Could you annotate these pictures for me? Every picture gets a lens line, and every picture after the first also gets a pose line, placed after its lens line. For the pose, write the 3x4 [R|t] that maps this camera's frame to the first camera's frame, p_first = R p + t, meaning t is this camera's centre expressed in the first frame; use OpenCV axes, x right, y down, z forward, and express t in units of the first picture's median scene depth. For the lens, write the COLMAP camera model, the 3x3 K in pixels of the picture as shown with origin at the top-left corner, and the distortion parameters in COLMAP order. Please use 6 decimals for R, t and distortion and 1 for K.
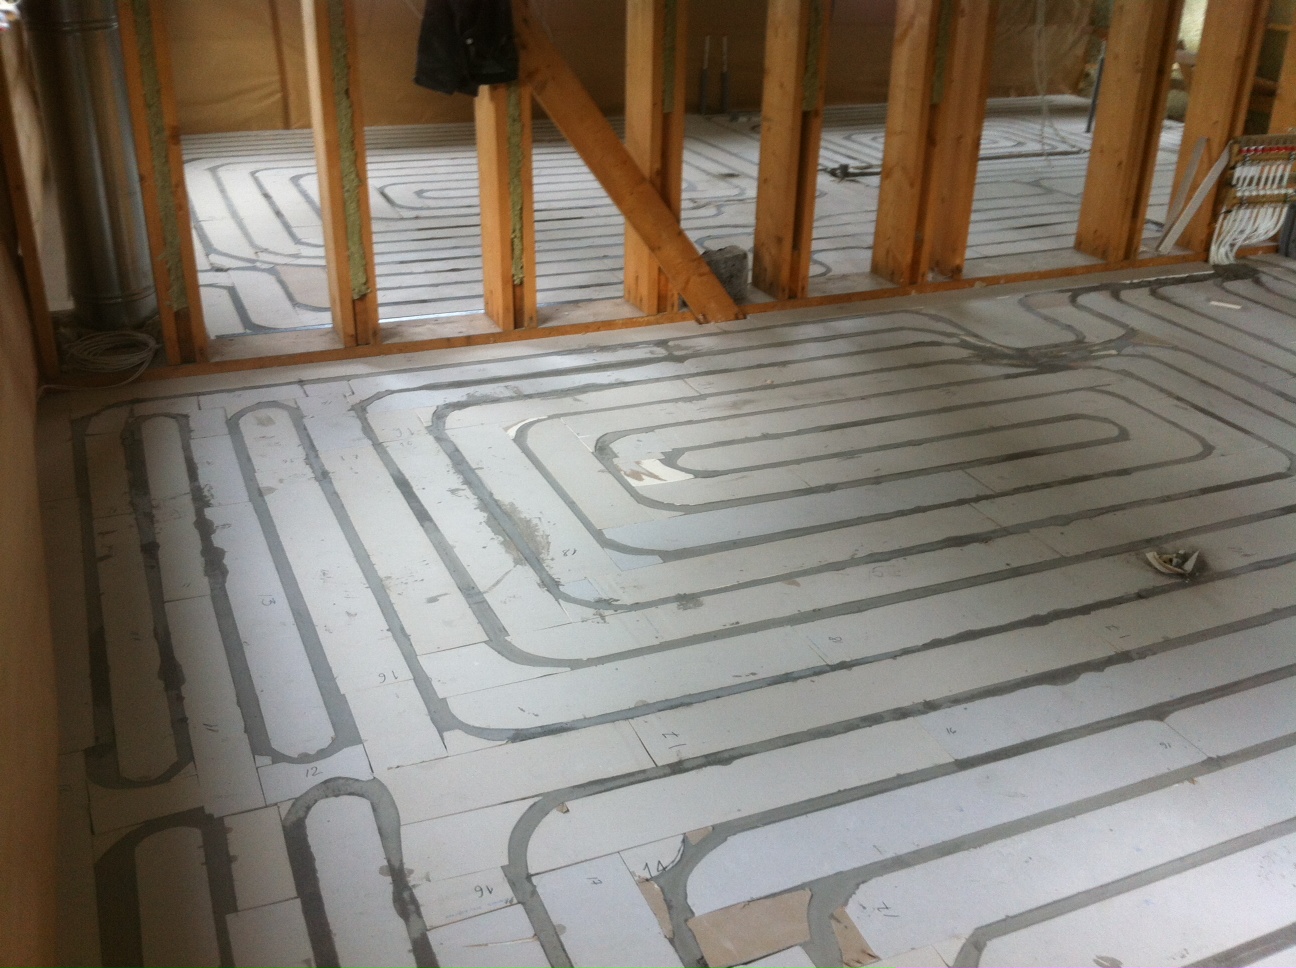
lens RADIAL K [[1262.1, 0, 645.2], [0, 1262.1, 475.9], [0, 0, 1]] dist [-0.041781, 0.000000]
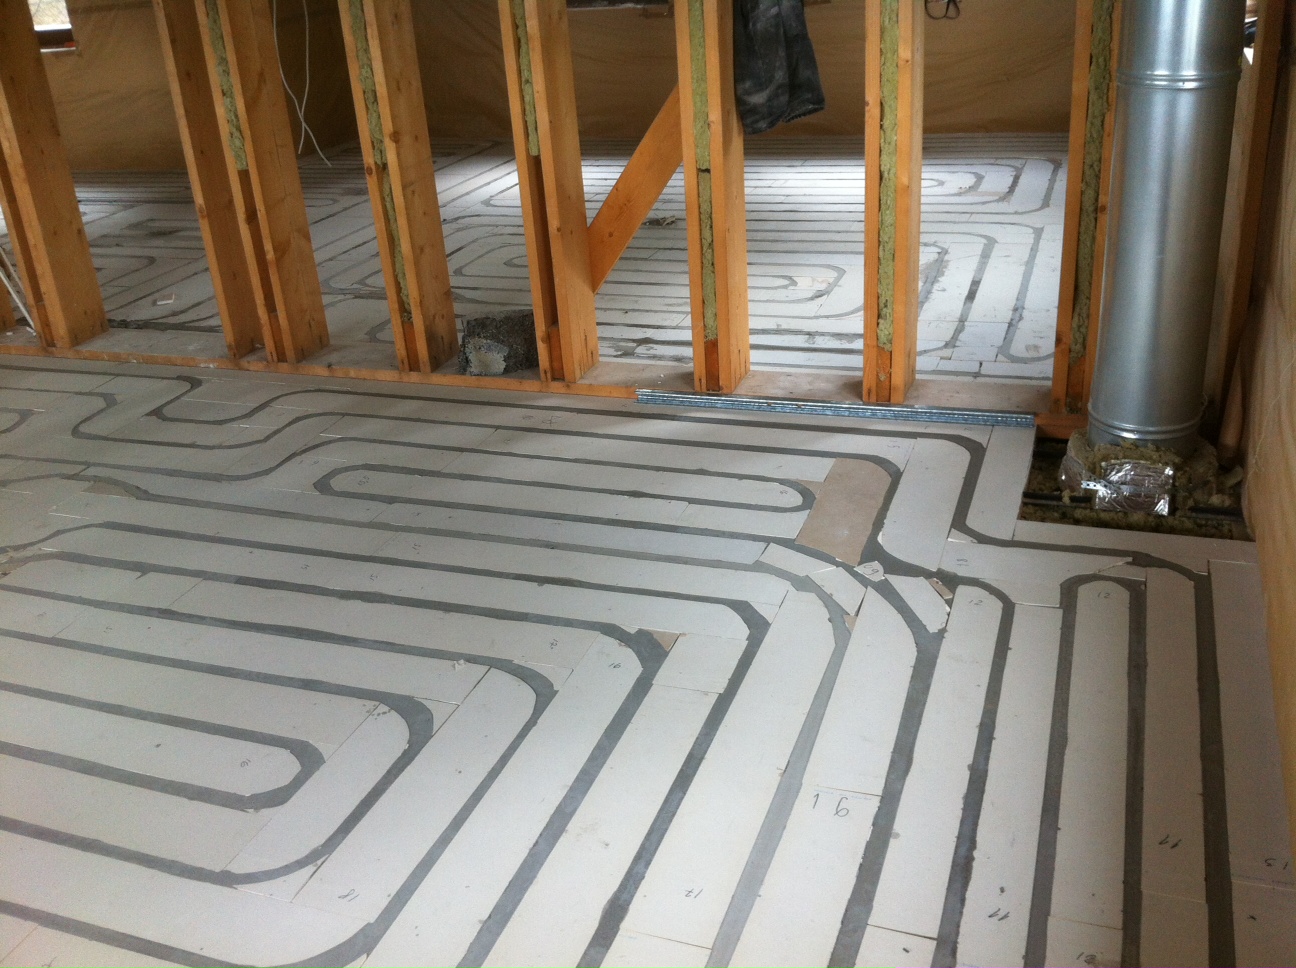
lens RADIAL K [[1262.1, 0, 650.0], [0, 1262.1, 486.5], [0, 0, 1]] dist [-0.041781, 0.000000]
pose [[-0.723621, -0.277530, 0.631941, -0.758773], [0.339119, 0.654491, 0.675751, -0.804764], [-0.601141, 0.703291, -0.379488, 1.619510]]
